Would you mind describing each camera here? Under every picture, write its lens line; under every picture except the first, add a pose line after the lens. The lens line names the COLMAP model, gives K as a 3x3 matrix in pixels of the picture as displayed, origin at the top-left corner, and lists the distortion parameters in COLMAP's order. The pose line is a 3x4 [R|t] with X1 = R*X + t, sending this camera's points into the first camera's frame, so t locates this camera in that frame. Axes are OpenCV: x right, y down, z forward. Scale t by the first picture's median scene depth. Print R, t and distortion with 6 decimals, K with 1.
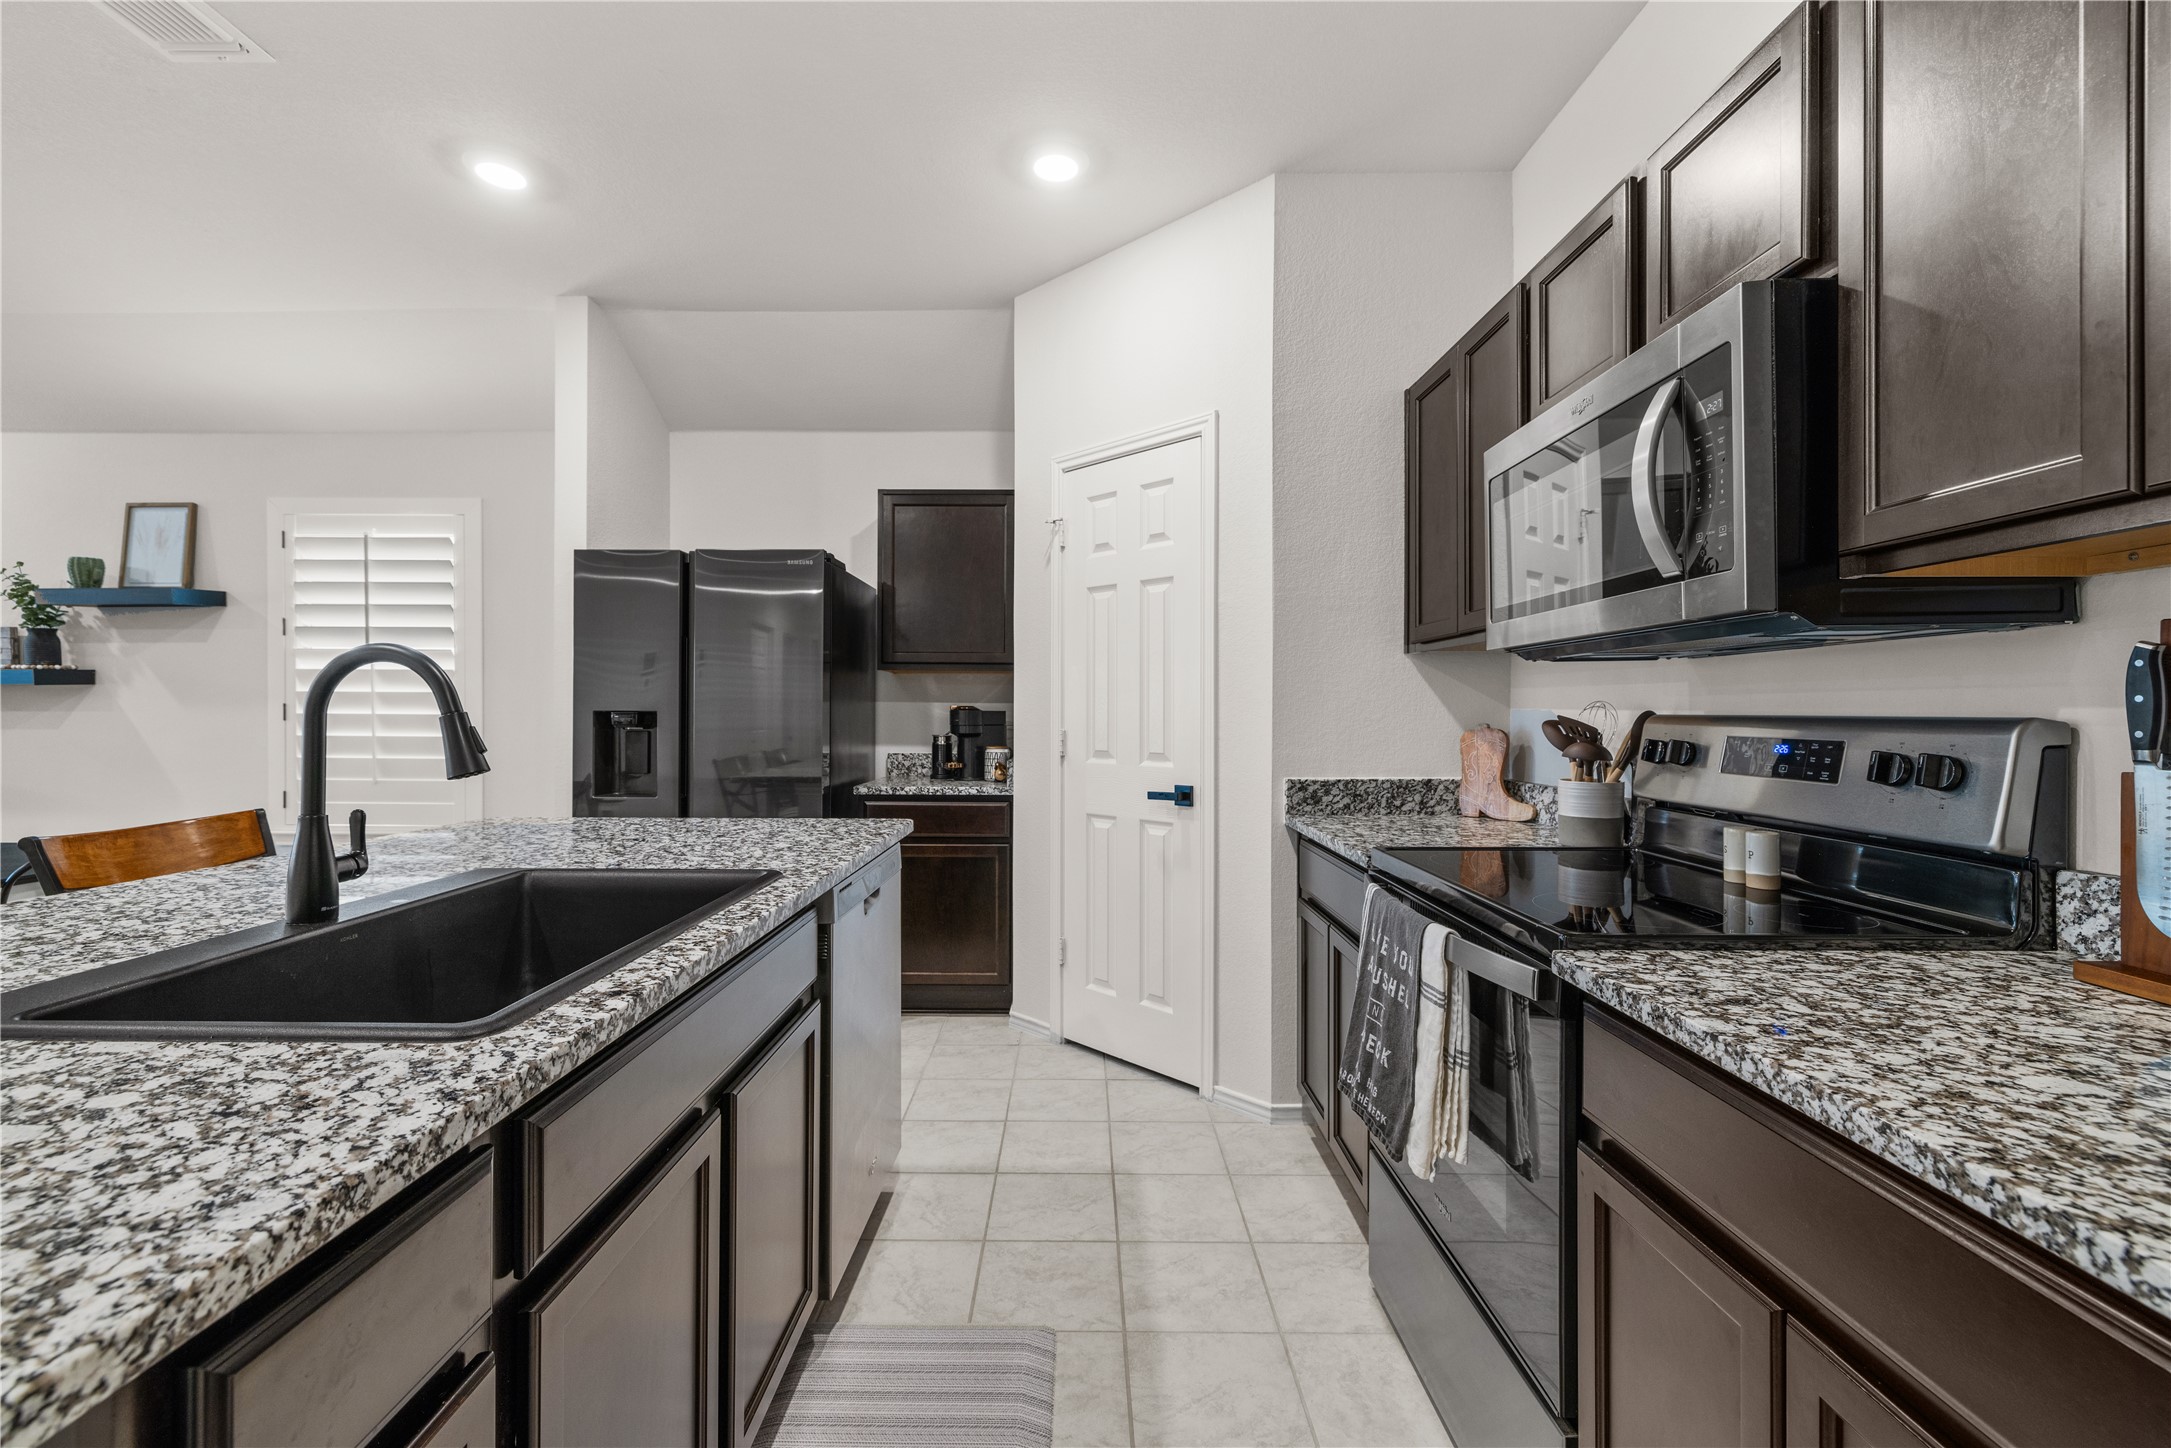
lens RADIAL K [[910.0, 0, 1083.0], [0, 910.0, 722.9], [0, 0, 1]] dist [0.001061, 0.000072]
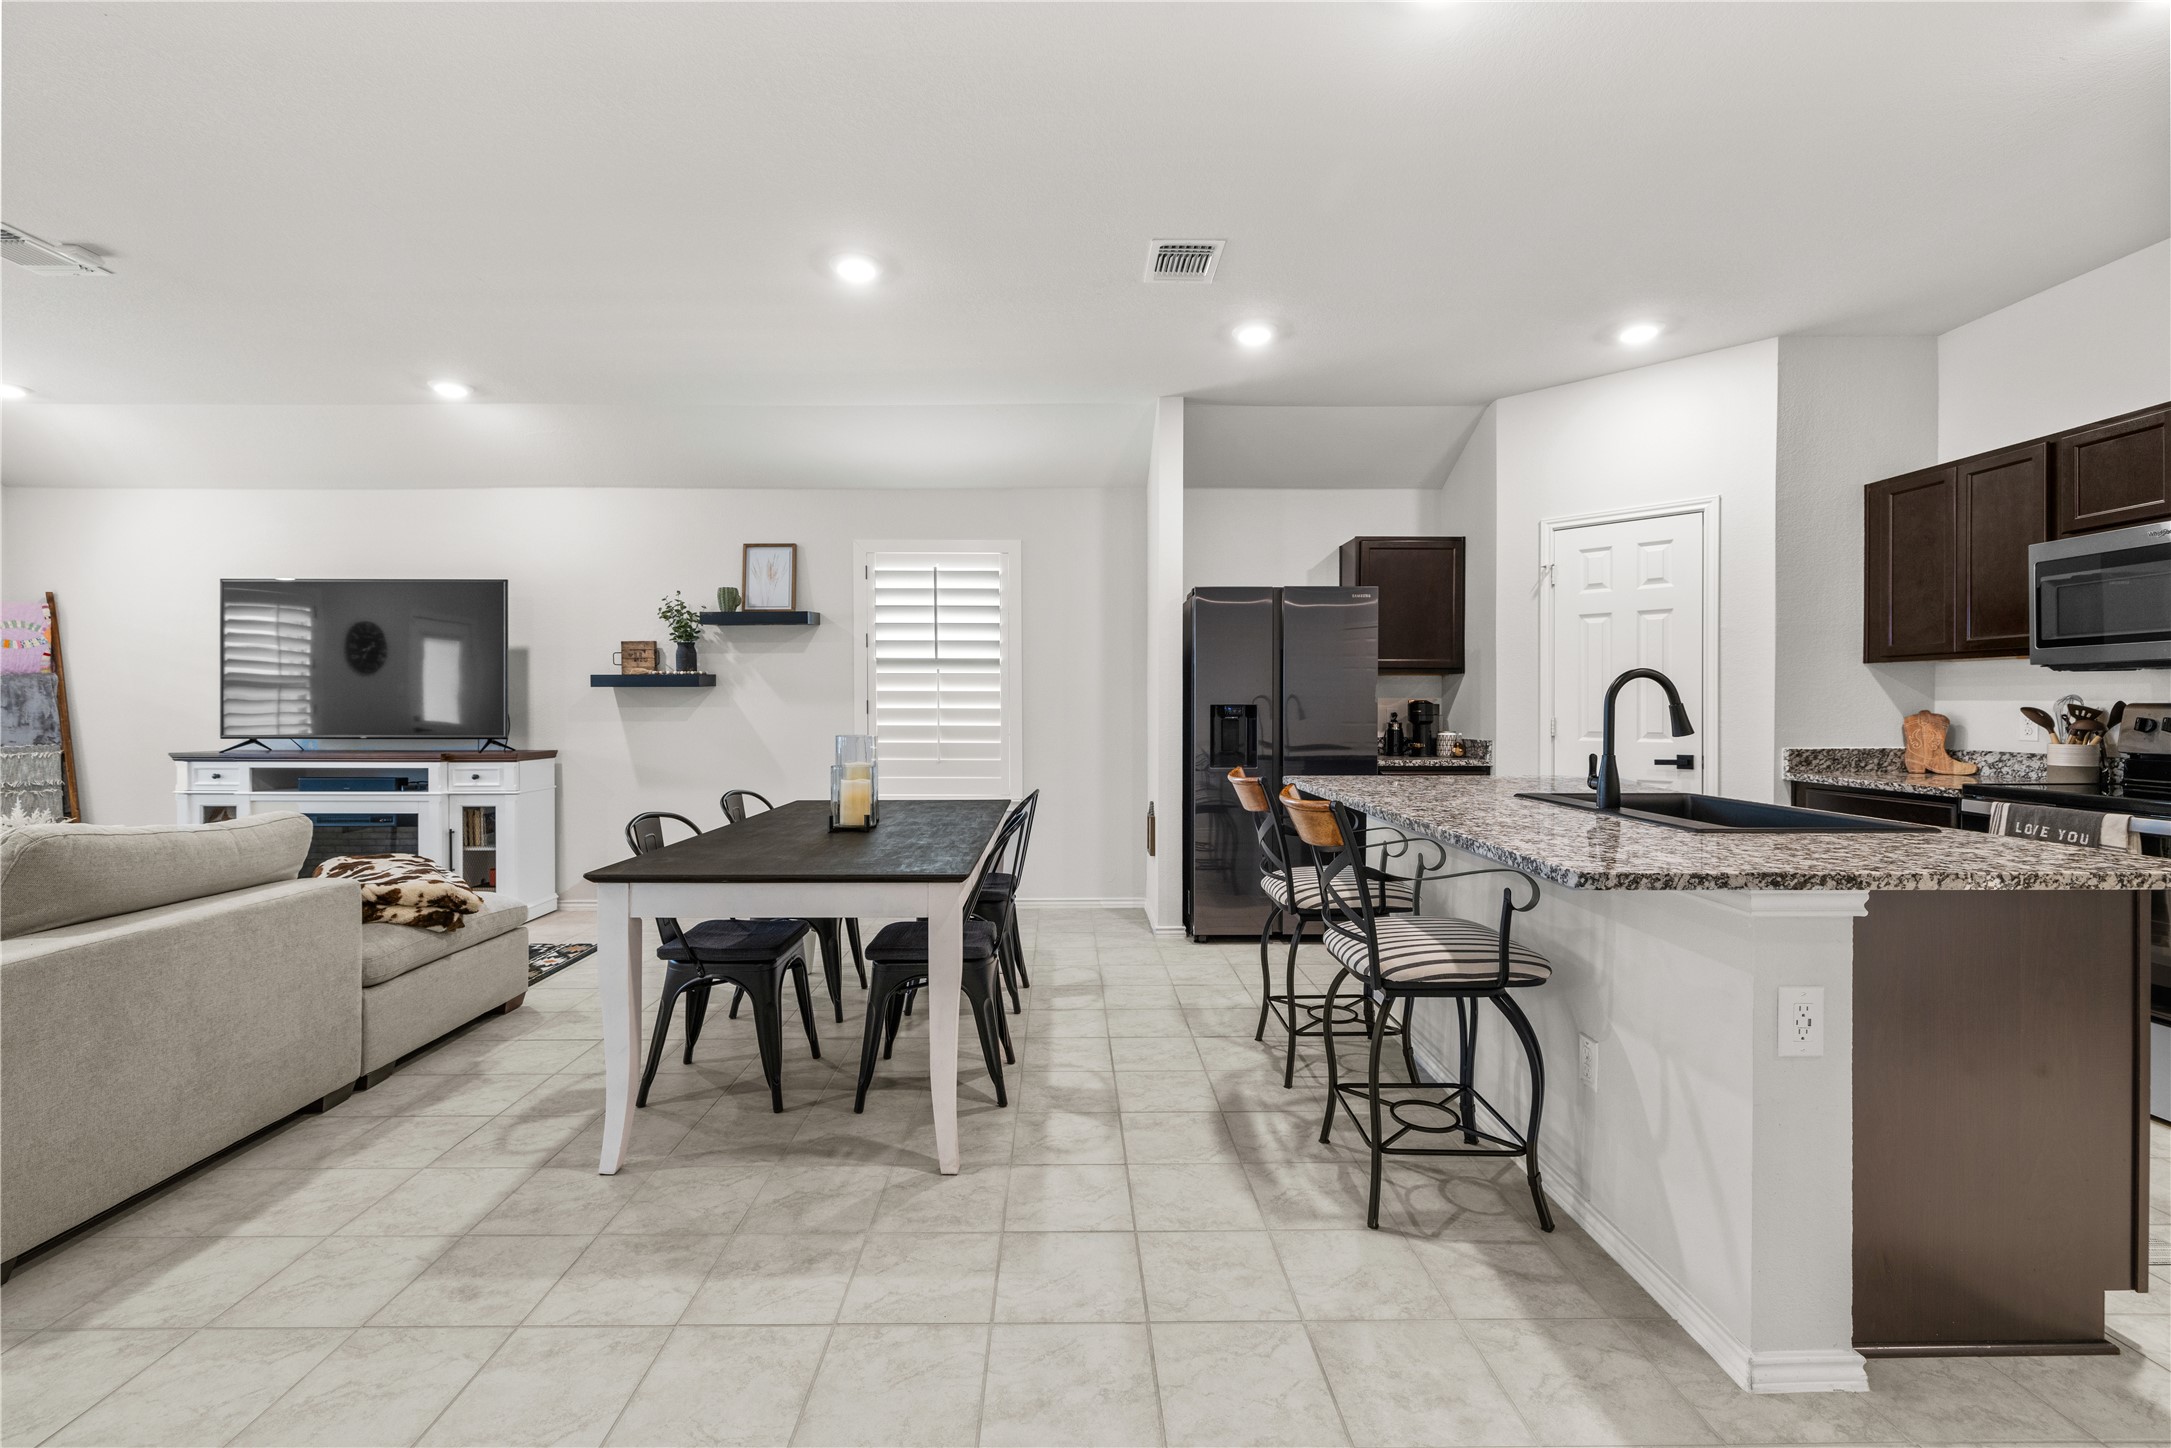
lens RADIAL K [[910.0, 0, 1086.2], [0, 910.0, 704.9], [0, 0, 1]] dist [0.001061, 0.000072]
pose [[0.999772, -0.004073, 0.020981, -0.834516], [0.004371, 0.999890, -0.014177, 0.006110], [-0.020921, 0.014266, 0.999679, -0.397226]]
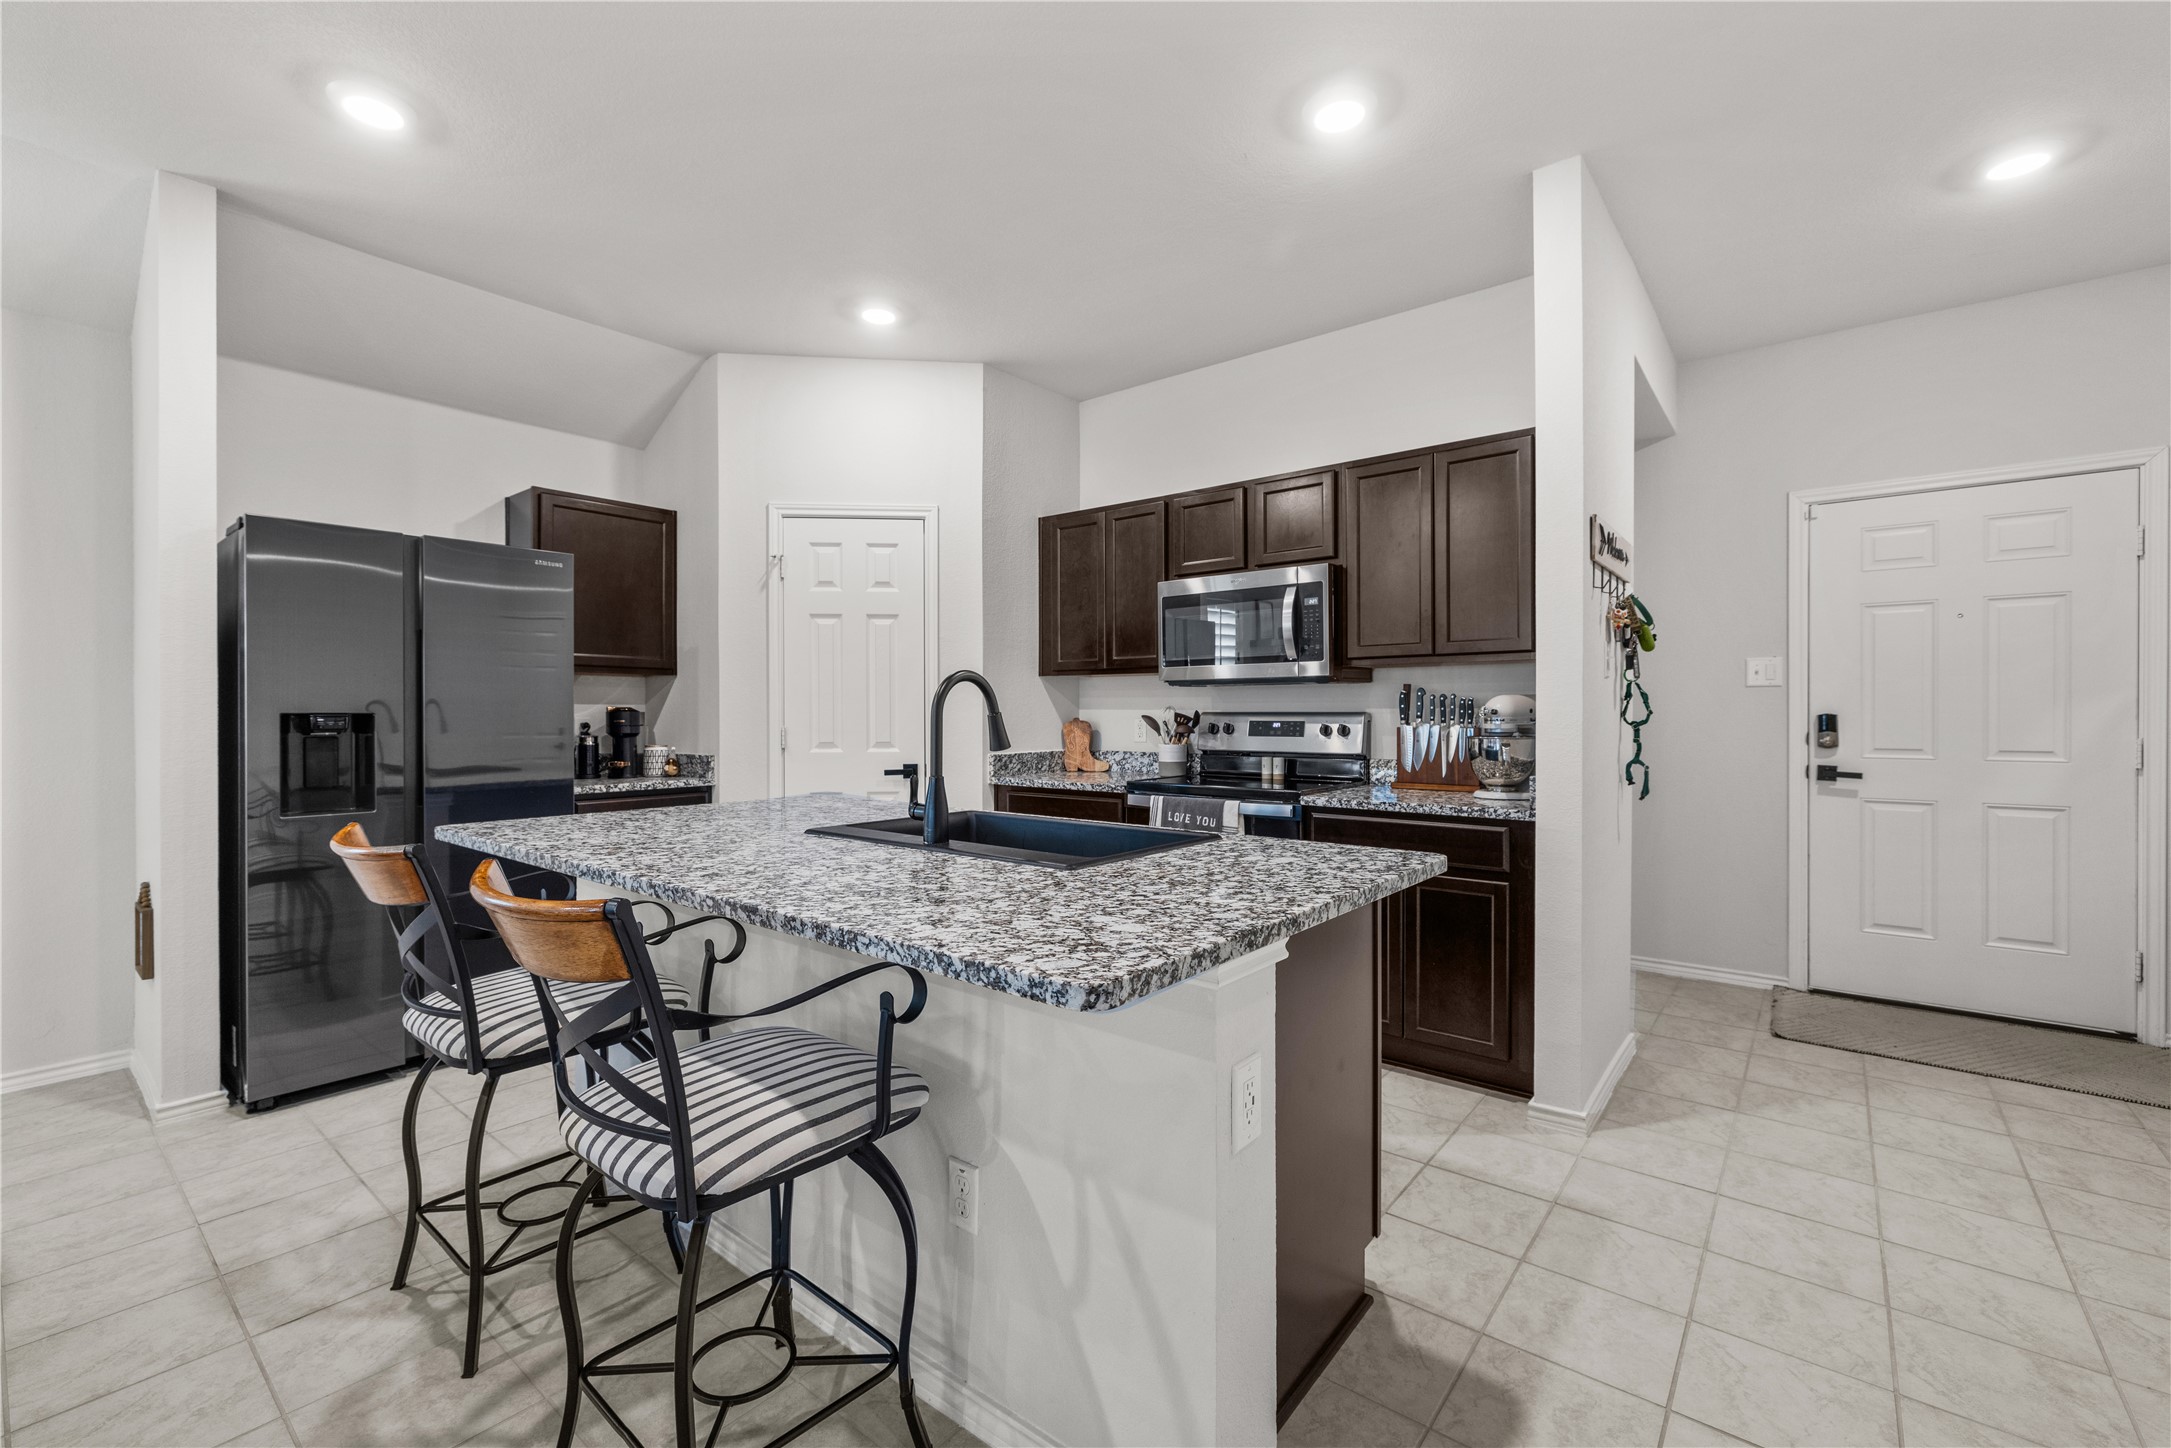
lens RADIAL K [[910.0, 0, 1064.4], [0, 910.0, 722.5], [0, 0, 1]] dist [0.001061, 0.000072]
pose [[0.641284, -0.012111, 0.767208, -0.794025], [0.012924, 0.999904, 0.004981, 0.000767], [-0.767195, 0.006721, 0.641379, -0.085812]]
